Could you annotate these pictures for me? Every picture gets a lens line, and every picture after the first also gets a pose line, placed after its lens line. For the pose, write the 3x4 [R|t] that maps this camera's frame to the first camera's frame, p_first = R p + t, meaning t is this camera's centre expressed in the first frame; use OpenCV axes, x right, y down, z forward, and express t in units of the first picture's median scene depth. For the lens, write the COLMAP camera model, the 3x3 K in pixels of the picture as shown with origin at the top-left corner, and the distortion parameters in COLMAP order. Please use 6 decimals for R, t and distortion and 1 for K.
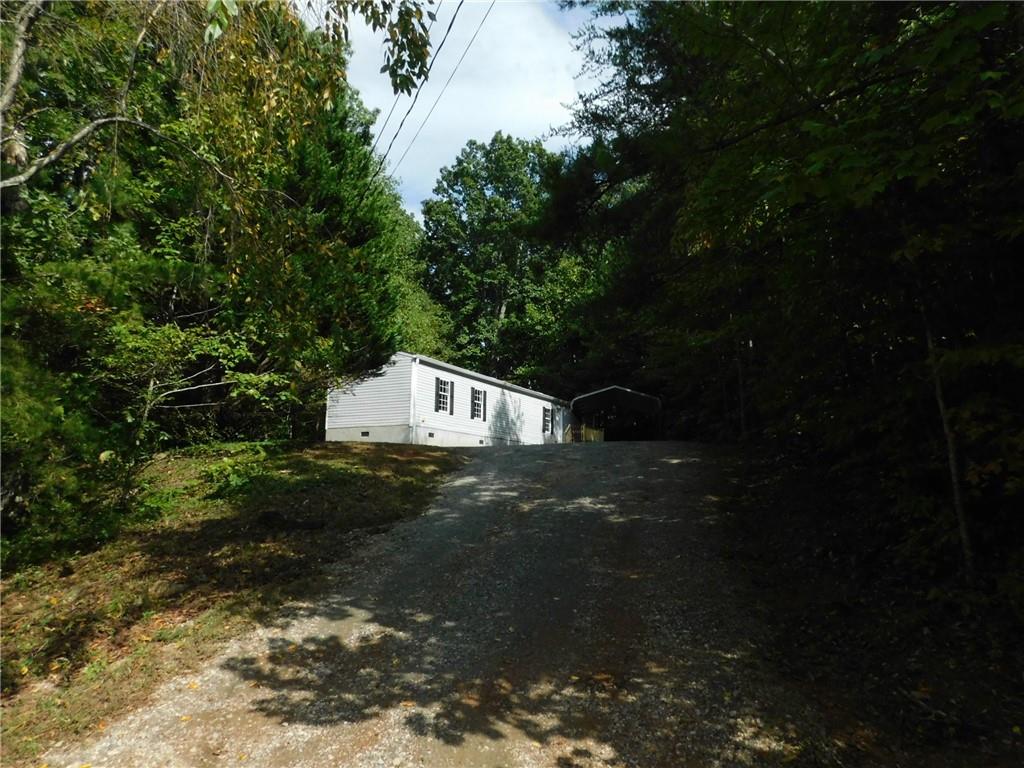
lens RADIAL K [[672.3, 0, 505.7], [0, 672.3, 380.2], [0, 0, 1]] dist [-0.057052, 0.045438]
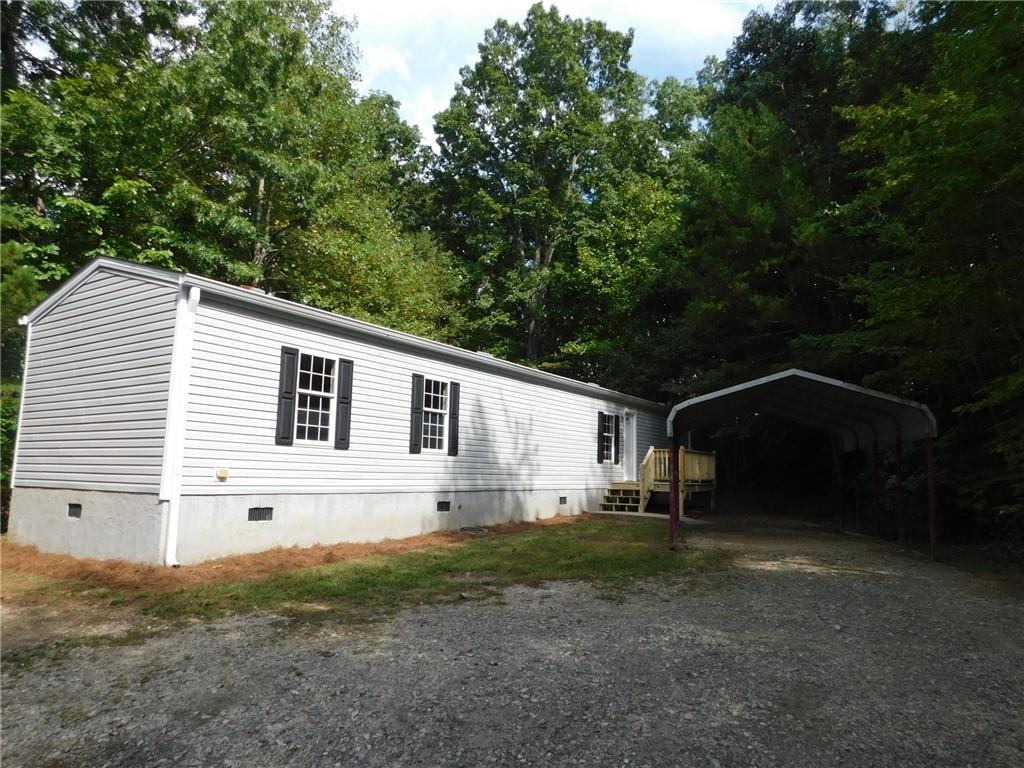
lens RADIAL K [[672.3, 0, 505.7], [0, 672.3, 380.2], [0, 0, 1]] dist [-0.057052, 0.045438]
pose [[0.995155, -0.003571, -0.098256, 0.023984], [0.005765, 0.999740, 0.022053, 0.002975], [0.098152, -0.022513, 0.994917, 0.331760]]
